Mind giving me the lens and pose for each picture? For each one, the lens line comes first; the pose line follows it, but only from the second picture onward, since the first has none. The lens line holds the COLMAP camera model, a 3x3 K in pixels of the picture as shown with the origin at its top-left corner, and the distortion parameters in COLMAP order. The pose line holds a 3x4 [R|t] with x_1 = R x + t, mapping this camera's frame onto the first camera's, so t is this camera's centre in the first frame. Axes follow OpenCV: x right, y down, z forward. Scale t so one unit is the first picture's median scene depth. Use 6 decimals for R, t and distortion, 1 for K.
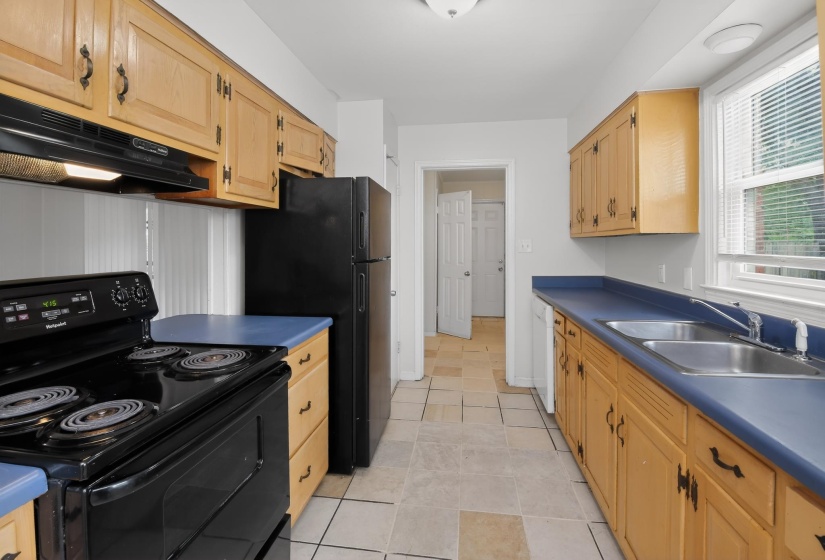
lens RADIAL K [[369.5, 0, 414.9], [0, 369.5, 246.9], [0, 0, 1]] dist [0.011513, -0.015285]
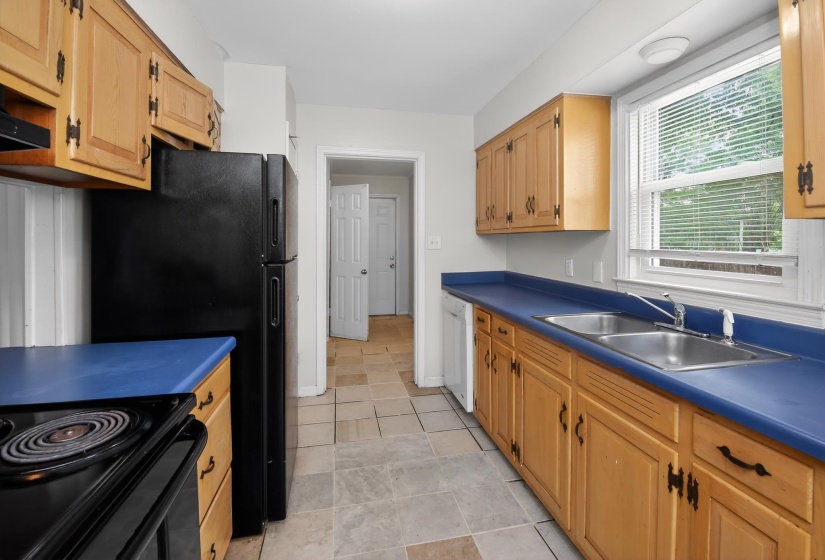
lens RADIAL K [[371.0, 0, 416.9], [0, 371.0, 243.7], [0, 0, 1]] dist [0.001600, -0.009774]
pose [[0.939993, -0.001939, 0.341189, -0.134955], [0.001588, 0.999998, 0.001308, -0.000189], [-0.341191, -0.000687, 0.939994, 0.160663]]
